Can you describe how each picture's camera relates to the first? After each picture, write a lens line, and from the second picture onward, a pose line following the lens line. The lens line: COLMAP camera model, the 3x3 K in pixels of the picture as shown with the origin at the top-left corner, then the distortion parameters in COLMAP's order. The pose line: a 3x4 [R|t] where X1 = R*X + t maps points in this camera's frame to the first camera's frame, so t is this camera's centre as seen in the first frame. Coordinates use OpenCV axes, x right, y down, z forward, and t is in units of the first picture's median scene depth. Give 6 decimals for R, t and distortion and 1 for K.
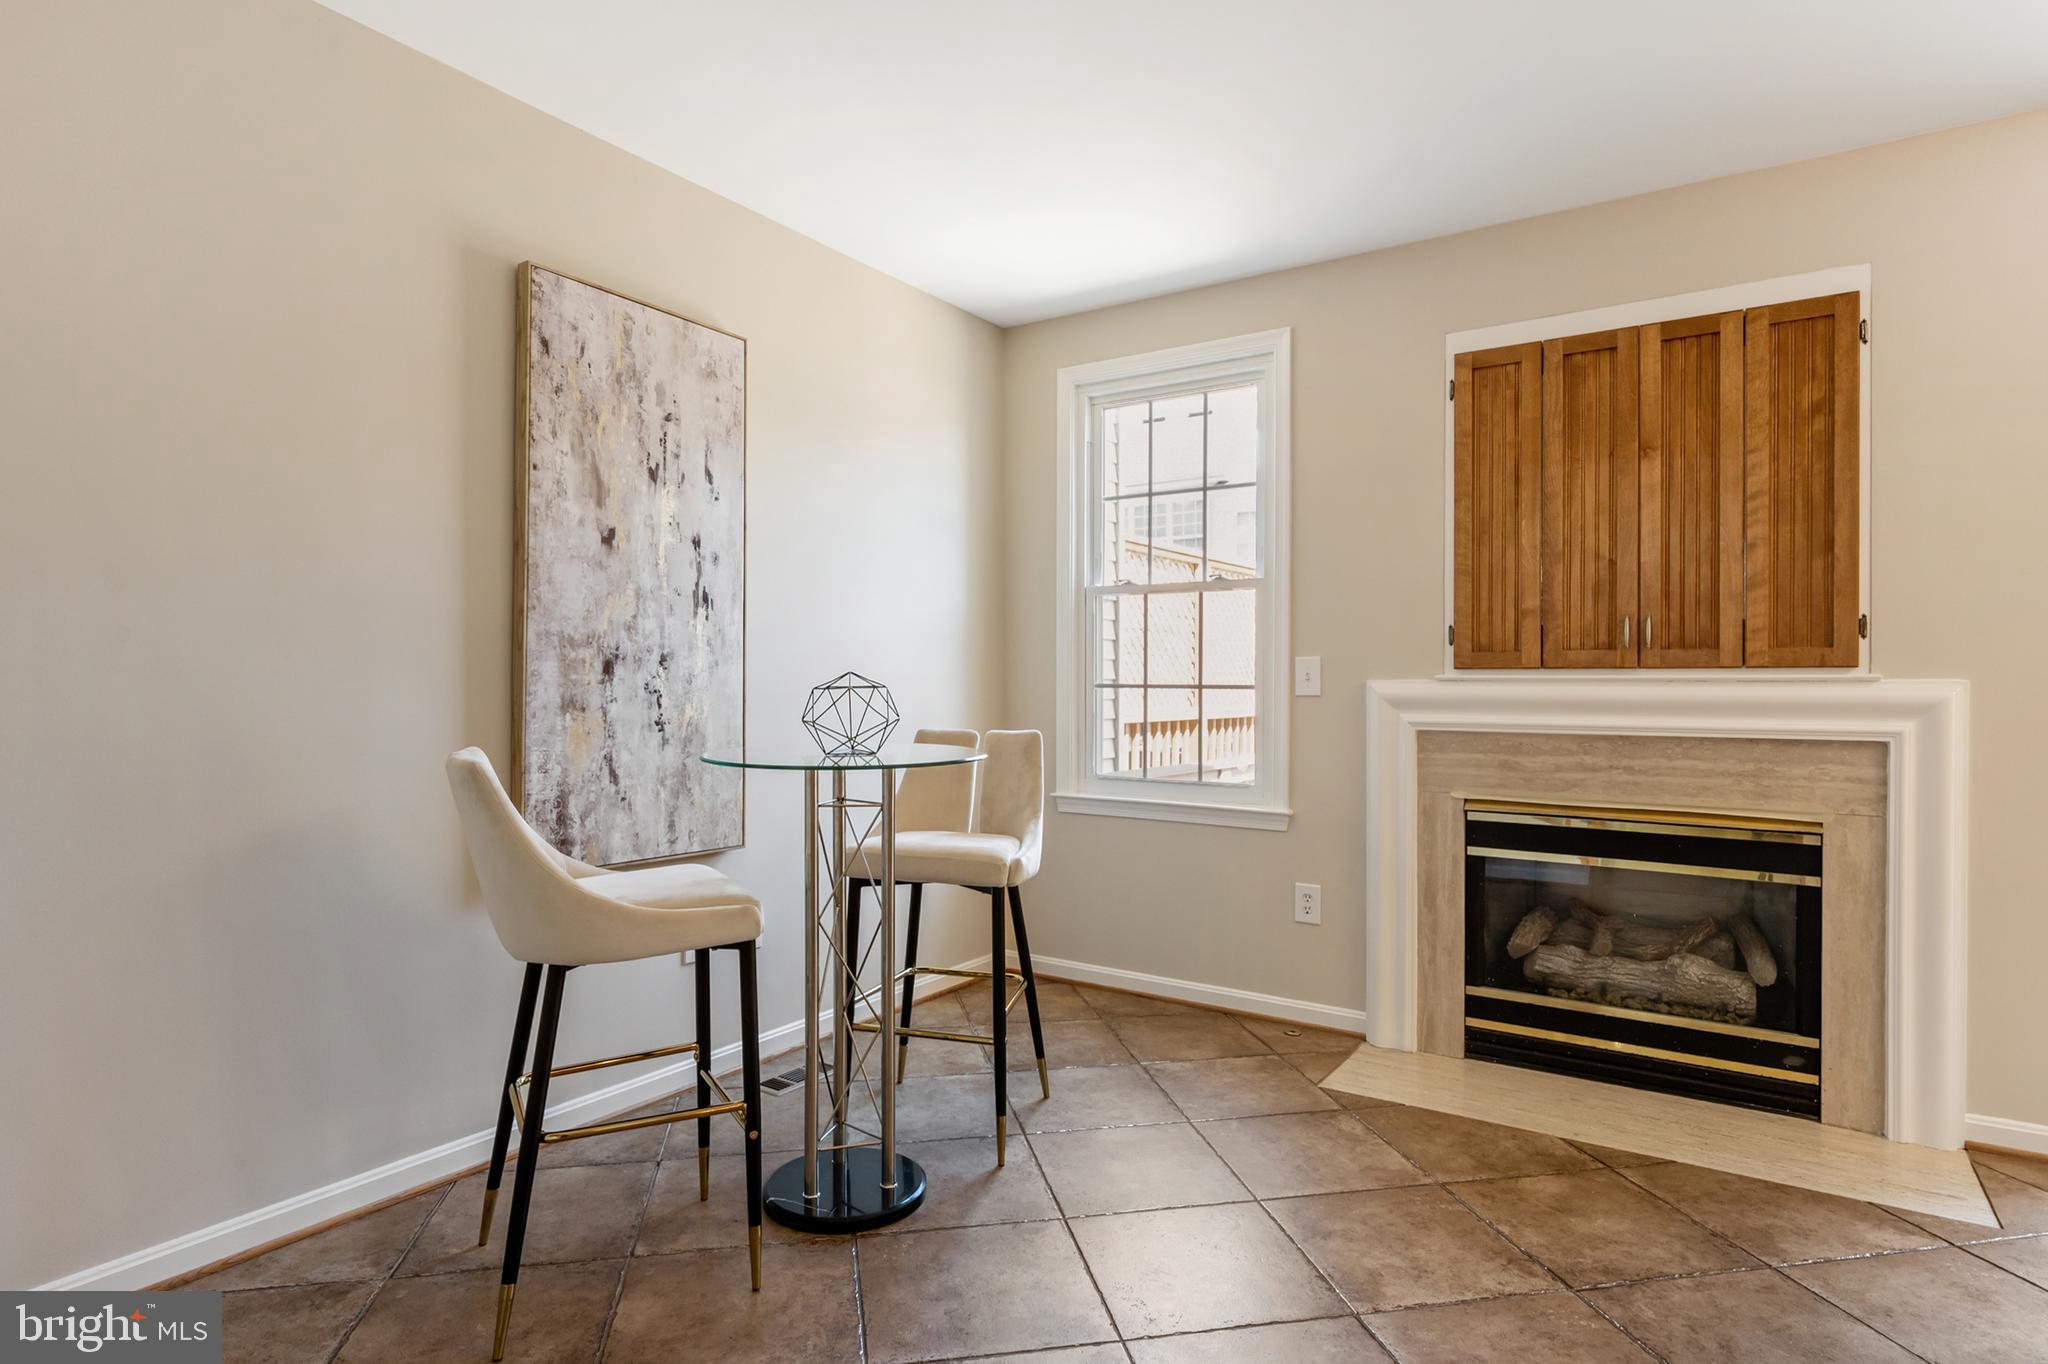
lens RADIAL K [[1100.8, 0, 1021.3], [0, 1100.8, 682.3], [0, 0, 1]] dist [-0.001932, -0.000809]
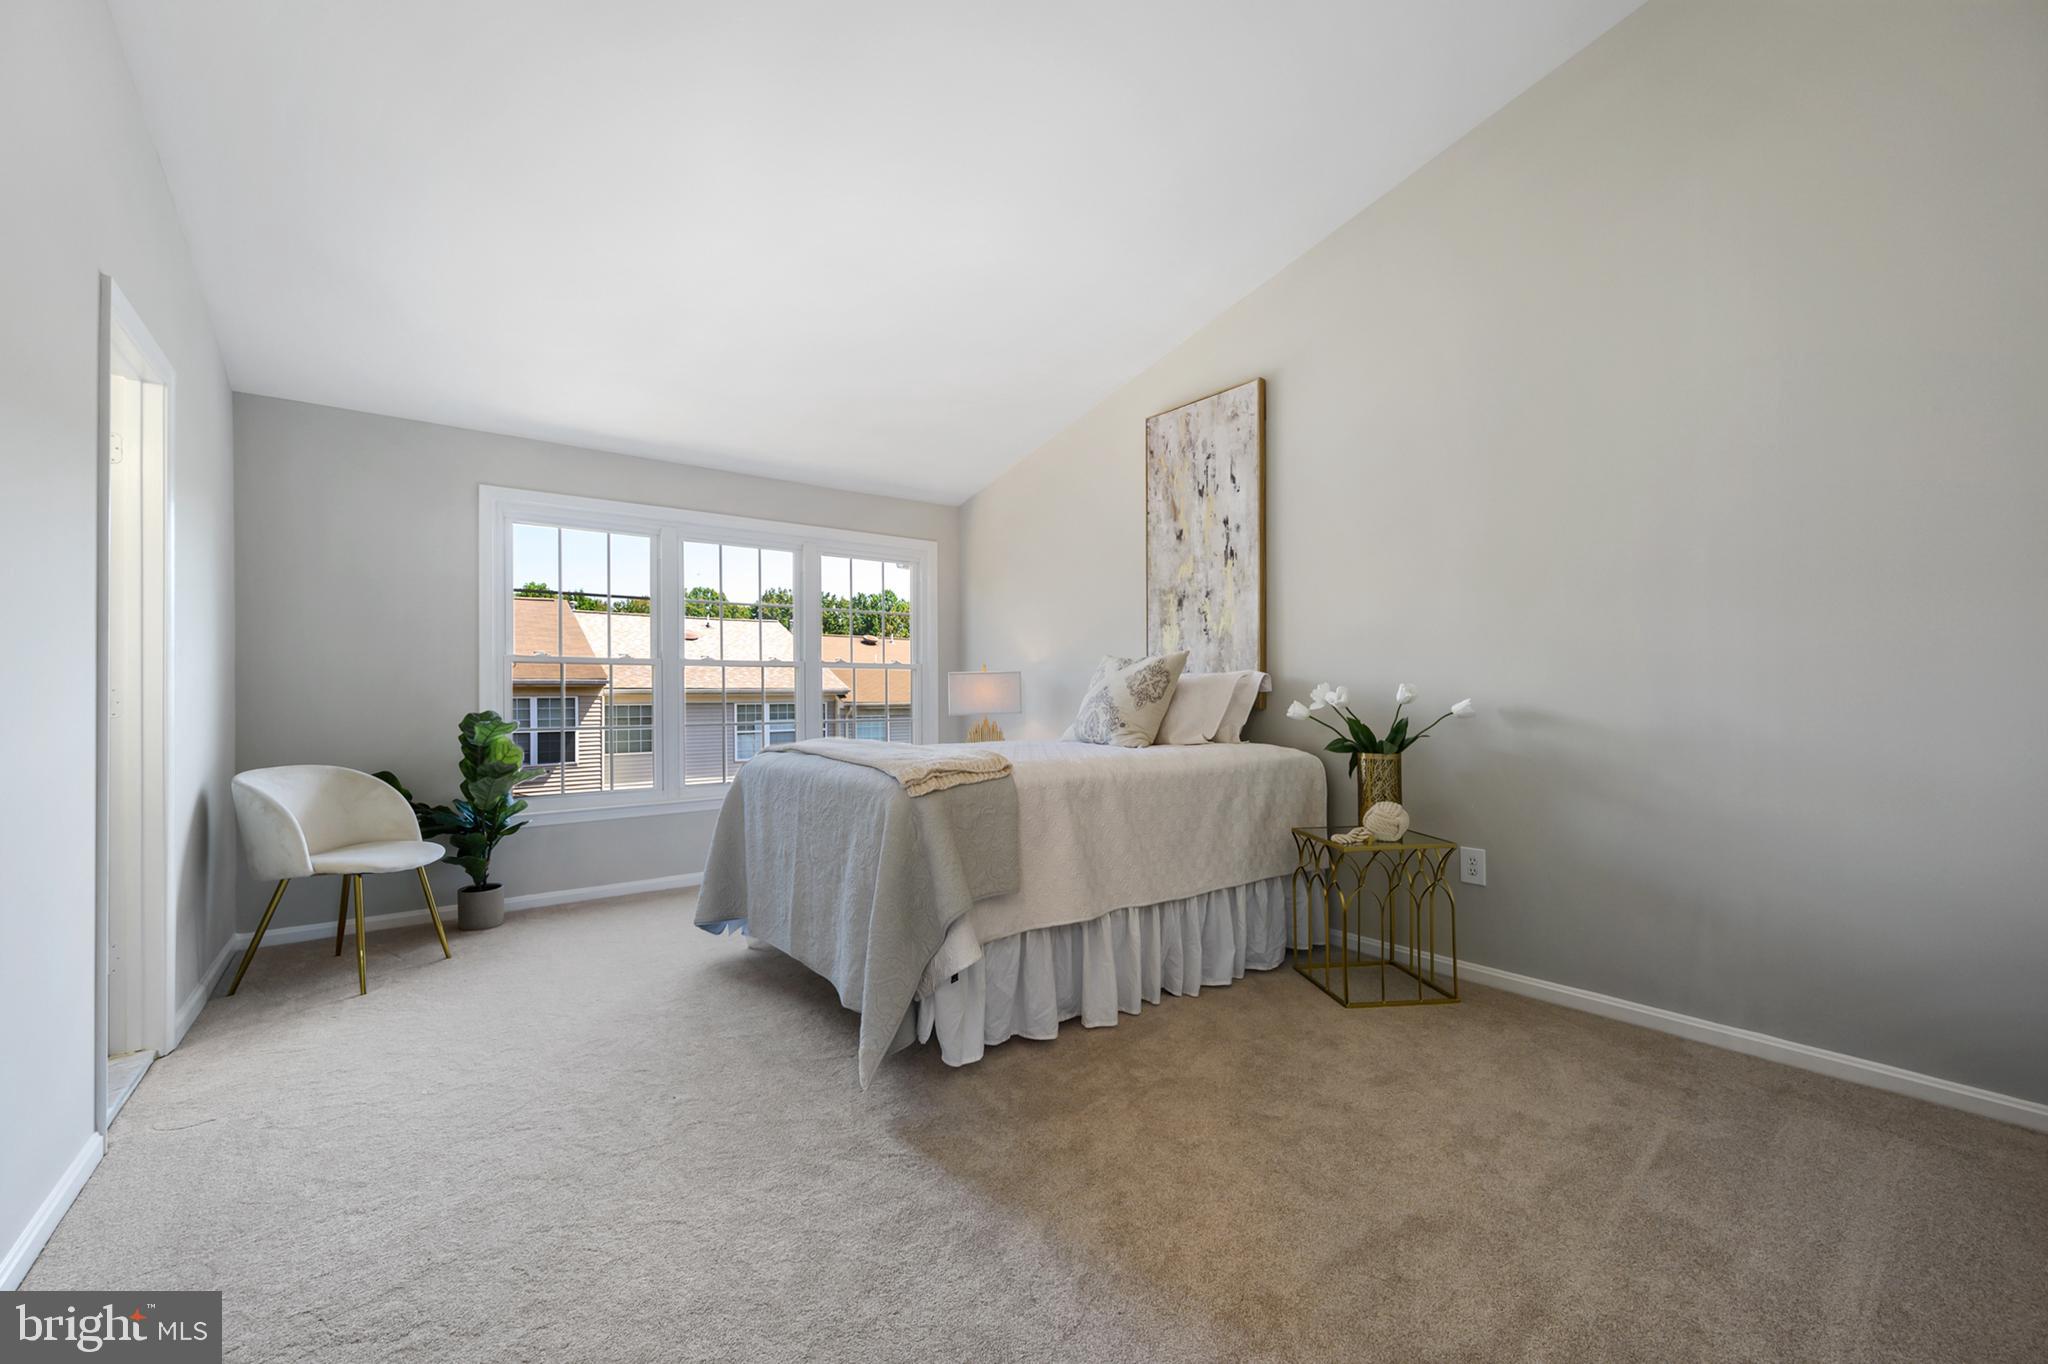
lens RADIAL K [[810.1, 0, 1025.9], [0, 810.1, 696.5], [0, 0, 1]] dist [-0.006070, -0.000506]
pose [[-0.297823, 0.000807, -0.954621, 1.035840], [0.009978, 0.999948, -0.002268, 0.148252], [0.954569, -0.010201, -0.297815, 1.135762]]
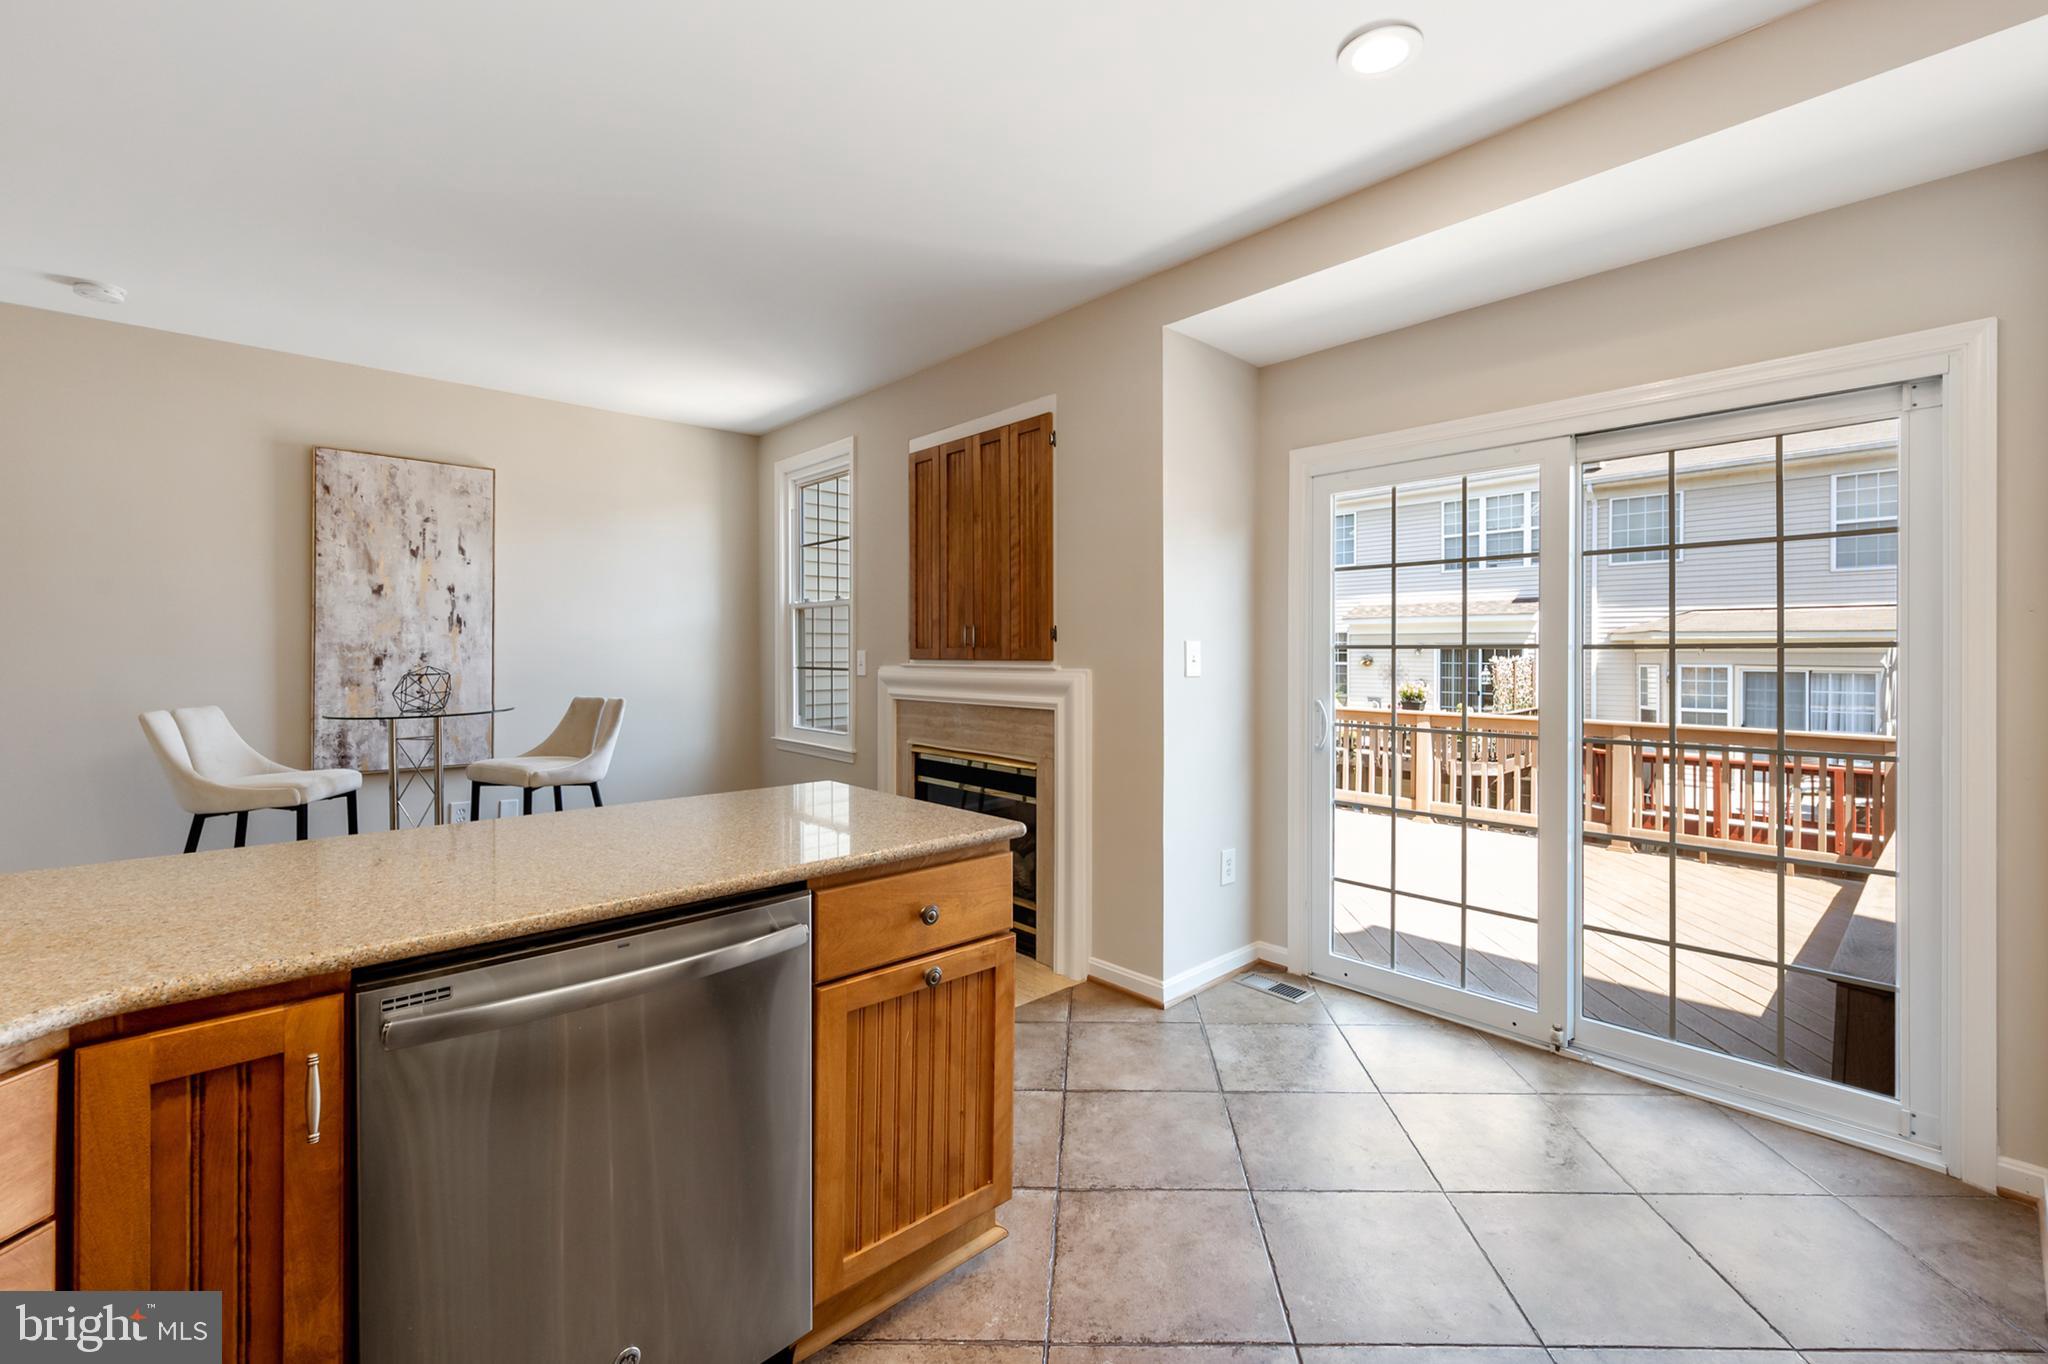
lens RADIAL K [[879.4, 0, 1083.7], [0, 879.4, 656.3], [0, 0, 1]] dist [-0.001245, -0.000396]
pose [[0.978777, -0.002449, -0.204911, 1.035343], [0.003352, 0.999986, 0.004064, -0.023864], [0.204899, -0.004665, 0.978772, -0.174982]]
